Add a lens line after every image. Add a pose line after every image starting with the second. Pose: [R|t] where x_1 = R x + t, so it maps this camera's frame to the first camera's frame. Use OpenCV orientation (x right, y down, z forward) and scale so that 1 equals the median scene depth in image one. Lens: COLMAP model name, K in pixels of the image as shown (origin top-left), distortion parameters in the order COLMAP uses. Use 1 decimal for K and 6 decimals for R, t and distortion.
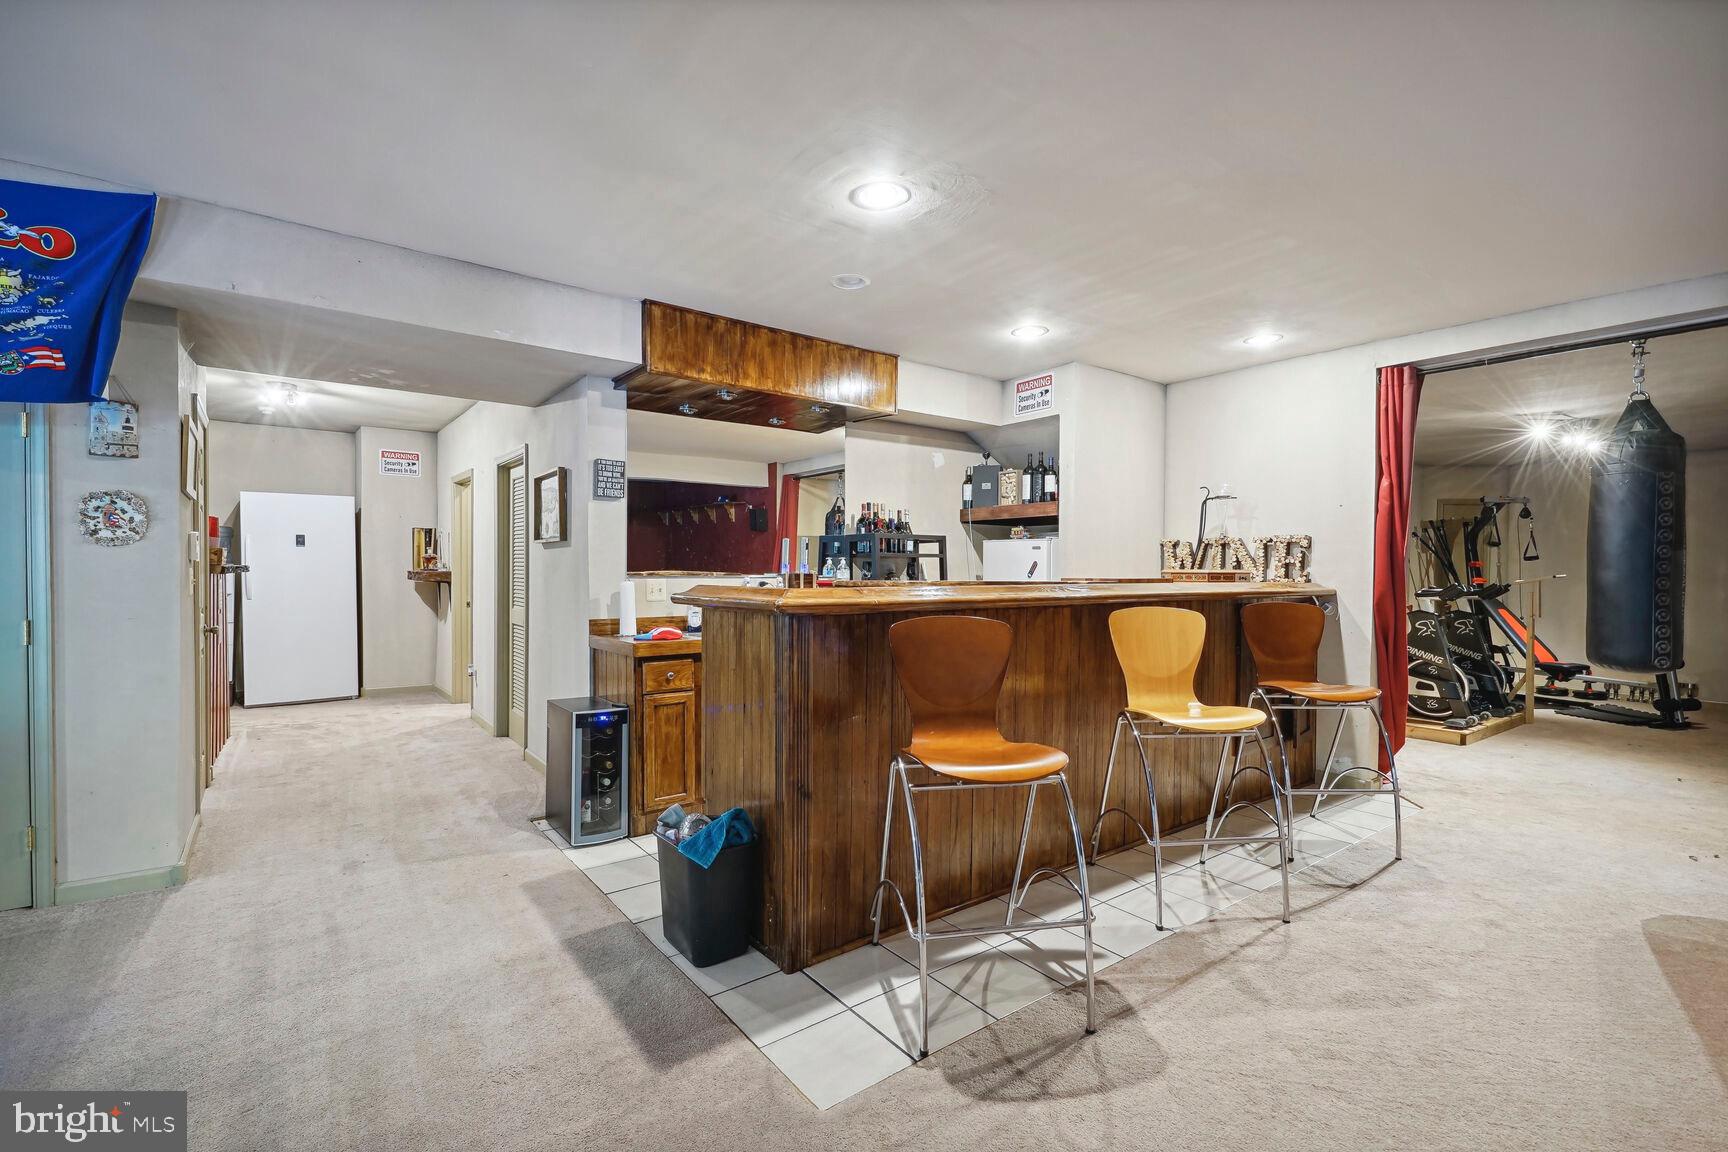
lens RADIAL K [[773.8, 0, 856.7], [0, 773.8, 577.9], [0, 0, 1]] dist [0.006483, -0.003533]
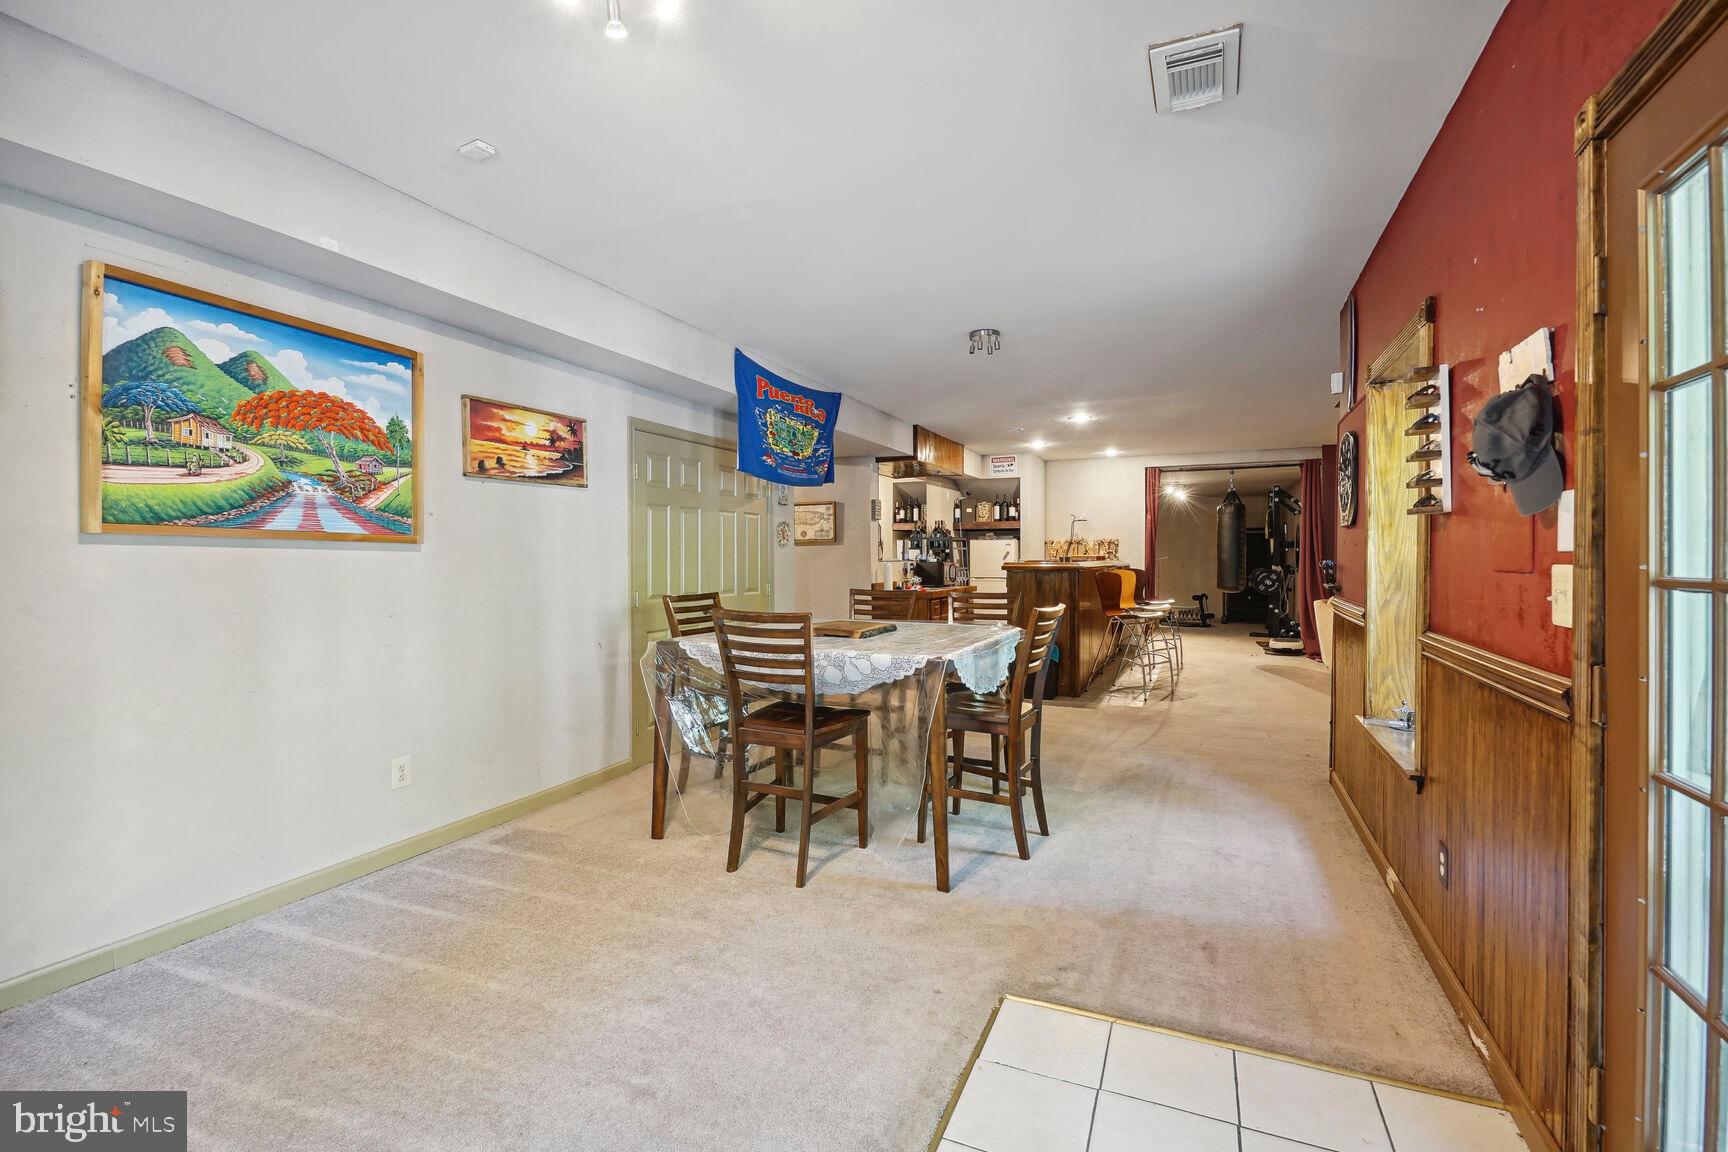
lens RADIAL K [[773.8, 0, 862.3], [0, 773.8, 564.0], [0, 0, 1]] dist [0.006483, -0.003533]
pose [[0.874522, -0.013912, 0.484787, -1.105616], [0.014350, 0.999893, 0.002807, -0.000348], [-0.484774, 0.004502, 0.874628, -0.564822]]
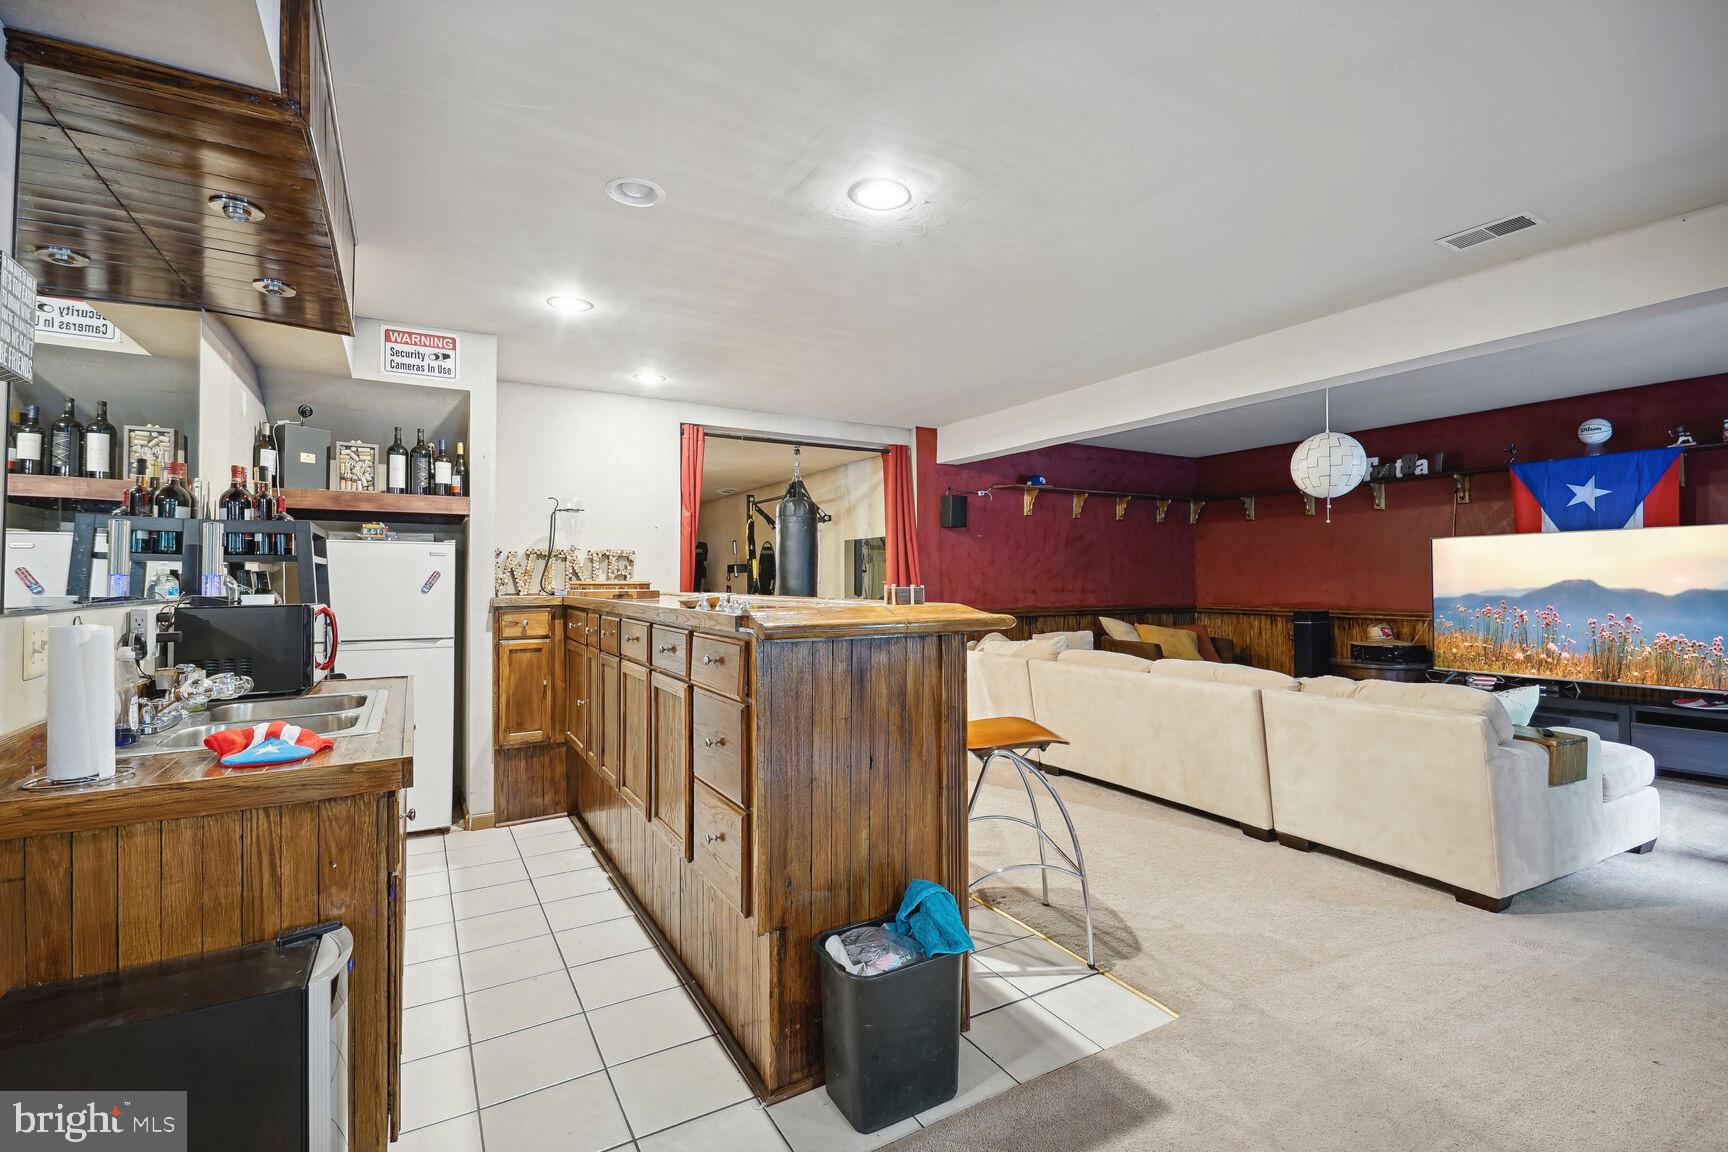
lens RADIAL K [[773.8, 0, 864.2], [0, 773.8, 567.0], [0, 0, 1]] dist [0.006483, -0.003533]
pose [[0.115899, 0.011989, 0.993189, -0.518972], [0.012963, 0.999824, -0.013582, -0.010276], [-0.993176, 0.014449, 0.115723, 0.517086]]
